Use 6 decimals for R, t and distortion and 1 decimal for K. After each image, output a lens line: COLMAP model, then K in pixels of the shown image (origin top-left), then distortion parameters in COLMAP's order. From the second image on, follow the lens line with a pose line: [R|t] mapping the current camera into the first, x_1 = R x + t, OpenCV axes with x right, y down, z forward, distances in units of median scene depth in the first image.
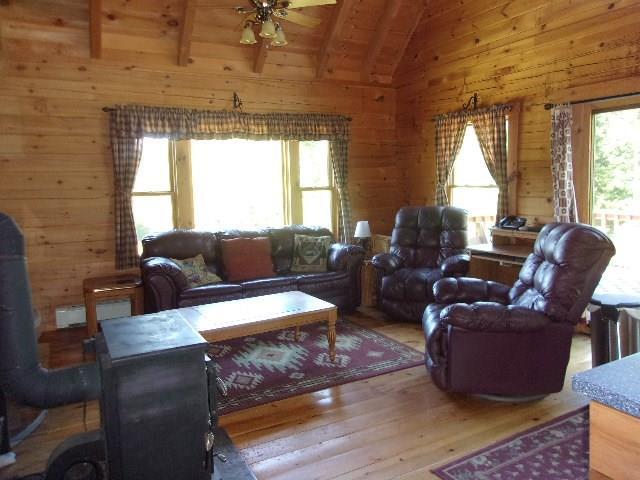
lens RADIAL K [[491.8, 0, 318.7], [0, 491.8, 230.1], [0, 0, 1]] dist [0.007098, 0.003716]
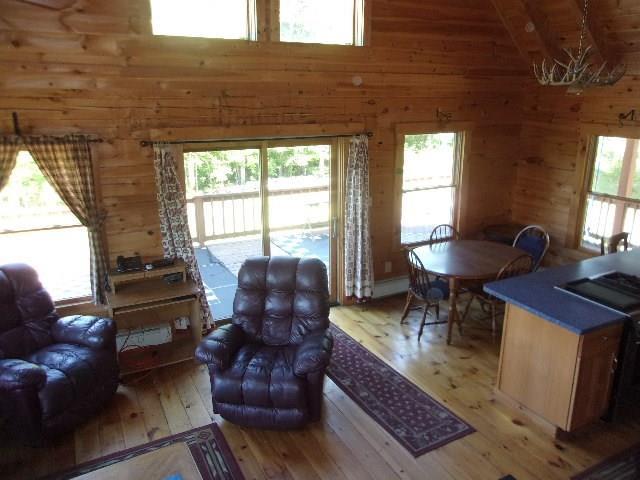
lens RADIAL K [[505.1, 0, 335.9], [0, 505.1, 237.8], [0, 0, 1]] dist [0.005942, 0.006721]
pose [[-0.001343, -0.254767, 0.967002, -0.498412], [0.096063, 0.962497, 0.253713, -0.254056], [-0.995374, 0.093234, 0.023181, 0.538278]]
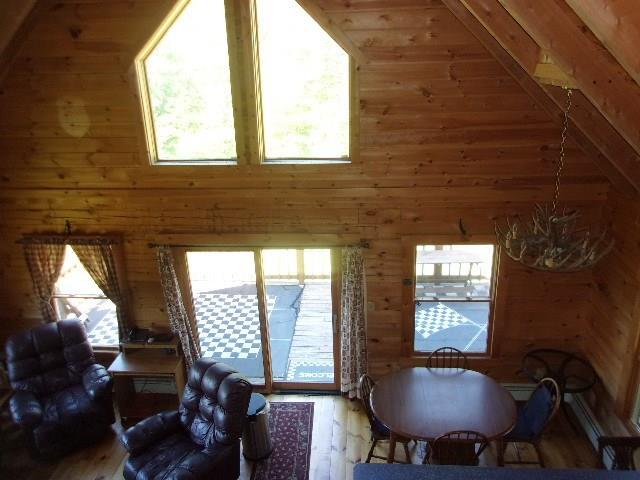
lens RADIAL K [[497.3, 0, 320.0], [0, 497.3, 240.0], [0, 0, 1]] dist [0.015125, 0.001825]
pose [[0.546091, -0.281640, 0.788963, -0.246873], [0.102043, 0.957143, 0.271045, -0.491239], [-0.831487, -0.067507, 0.551427, -0.032237]]
